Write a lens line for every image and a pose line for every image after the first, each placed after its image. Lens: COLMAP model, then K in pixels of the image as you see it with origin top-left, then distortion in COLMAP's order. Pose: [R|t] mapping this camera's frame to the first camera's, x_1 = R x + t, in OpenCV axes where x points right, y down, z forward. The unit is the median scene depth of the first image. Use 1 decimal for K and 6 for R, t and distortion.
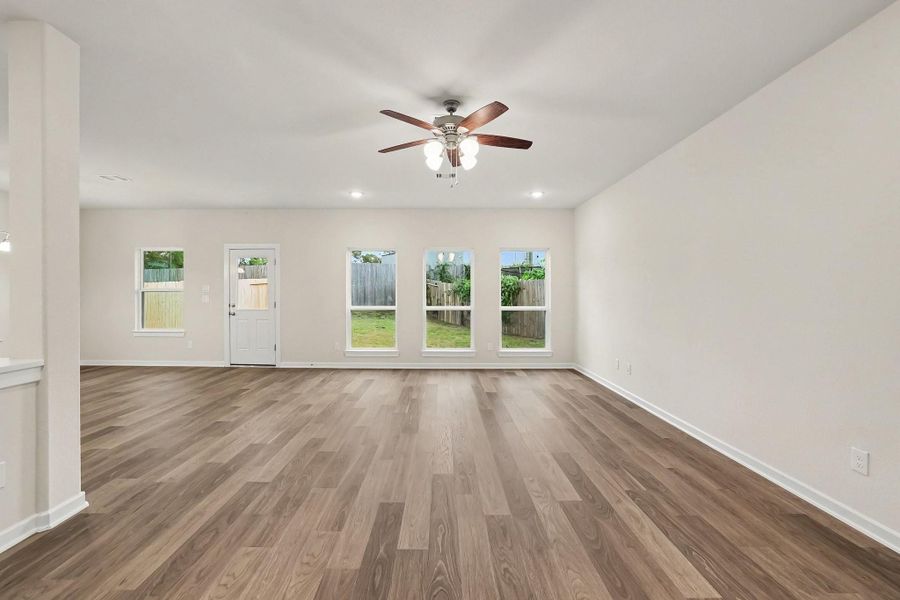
lens RADIAL K [[399.3, 0, 451.6], [0, 399.3, 294.2], [0, 0, 1]] dist [-0.021026, 0.002752]
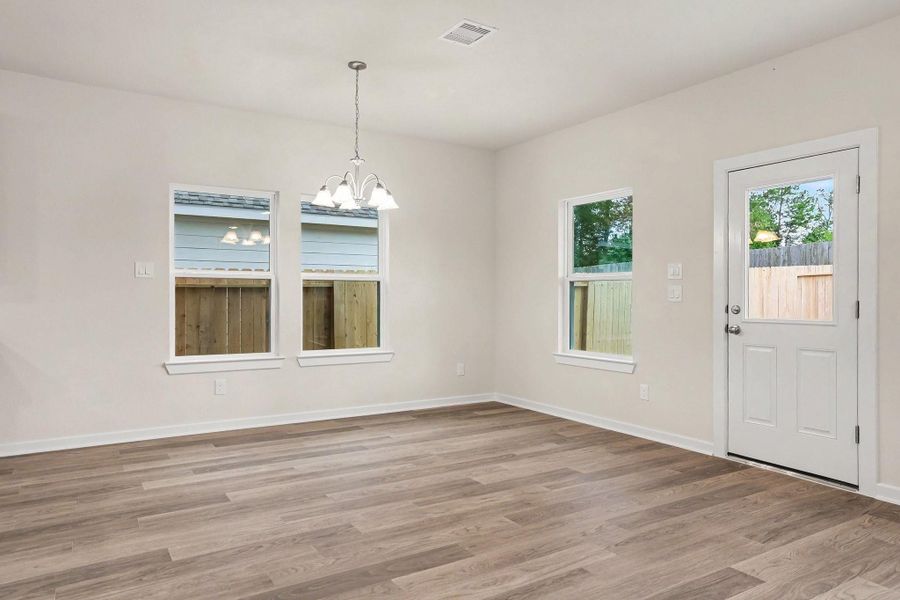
lens RADIAL K [[575.9, 0, 423.2], [0, 575.9, 297.7], [0, 0, 1]] dist [0.016930, 0.004508]
pose [[0.495990, -0.002245, -0.868325, -0.228054], [-0.001674, 0.999992, -0.003541, 0.022454], [0.868327, 0.003210, 0.495983, 0.501967]]
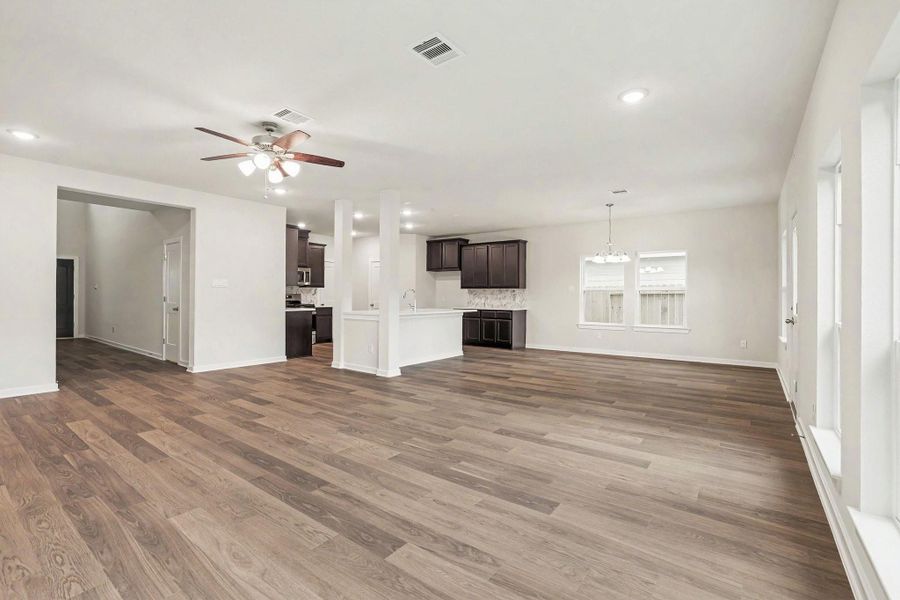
lens RADIAL K [[404.9, 0, 453.6], [0, 404.9, 294.9], [0, 0, 1]] dist [-0.025298, 0.005417]
pose [[-0.610835, -0.010207, -0.791692, 0.311524], [-0.006336, 0.999948, -0.008003, 0.021500], [0.791732, 0.000128, -0.610868, 1.117425]]
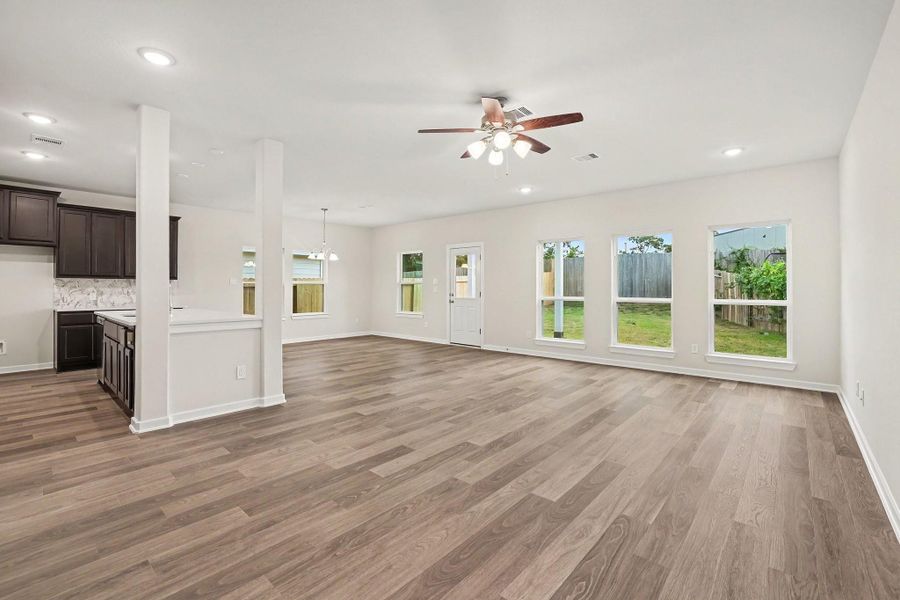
lens RADIAL K [[404.9, 0, 436.0], [0, 404.9, 289.8], [0, 0, 1]] dist [-0.025298, 0.005417]
pose [[0.729994, 0.001234, -0.683453, 0.317783], [0.001100, 0.999995, 0.002980, 0.011150], [0.683453, -0.002927, 0.729988, 0.056039]]
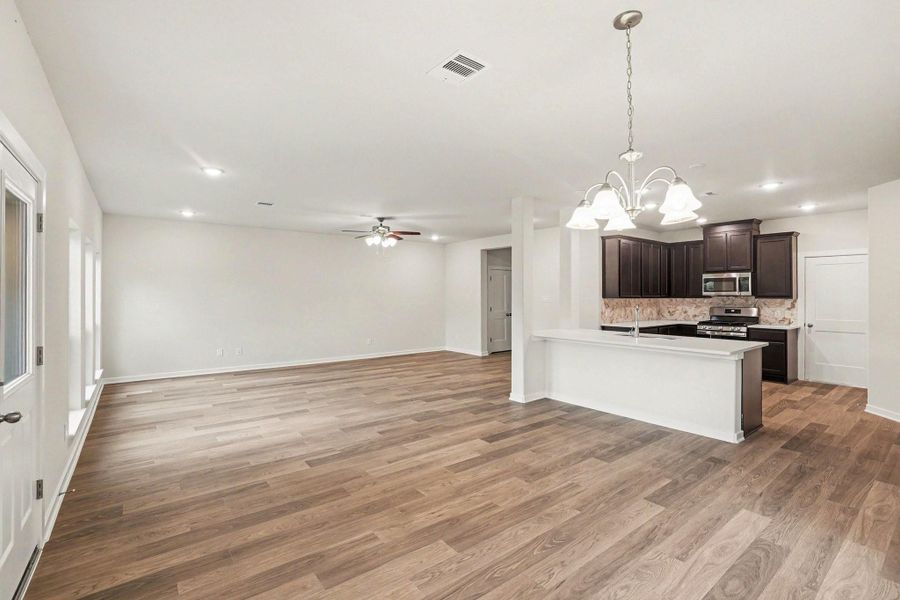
lens RADIAL K [[404.9, 0, 430.8], [0, 404.9, 294.6], [0, 0, 1]] dist [-0.025298, 0.005417]
pose [[-0.581379, -0.003523, 0.813625, -1.018102], [-0.006871, 0.999976, -0.000580, -0.023465], [-0.813604, -0.005927, -0.581390, 1.083849]]
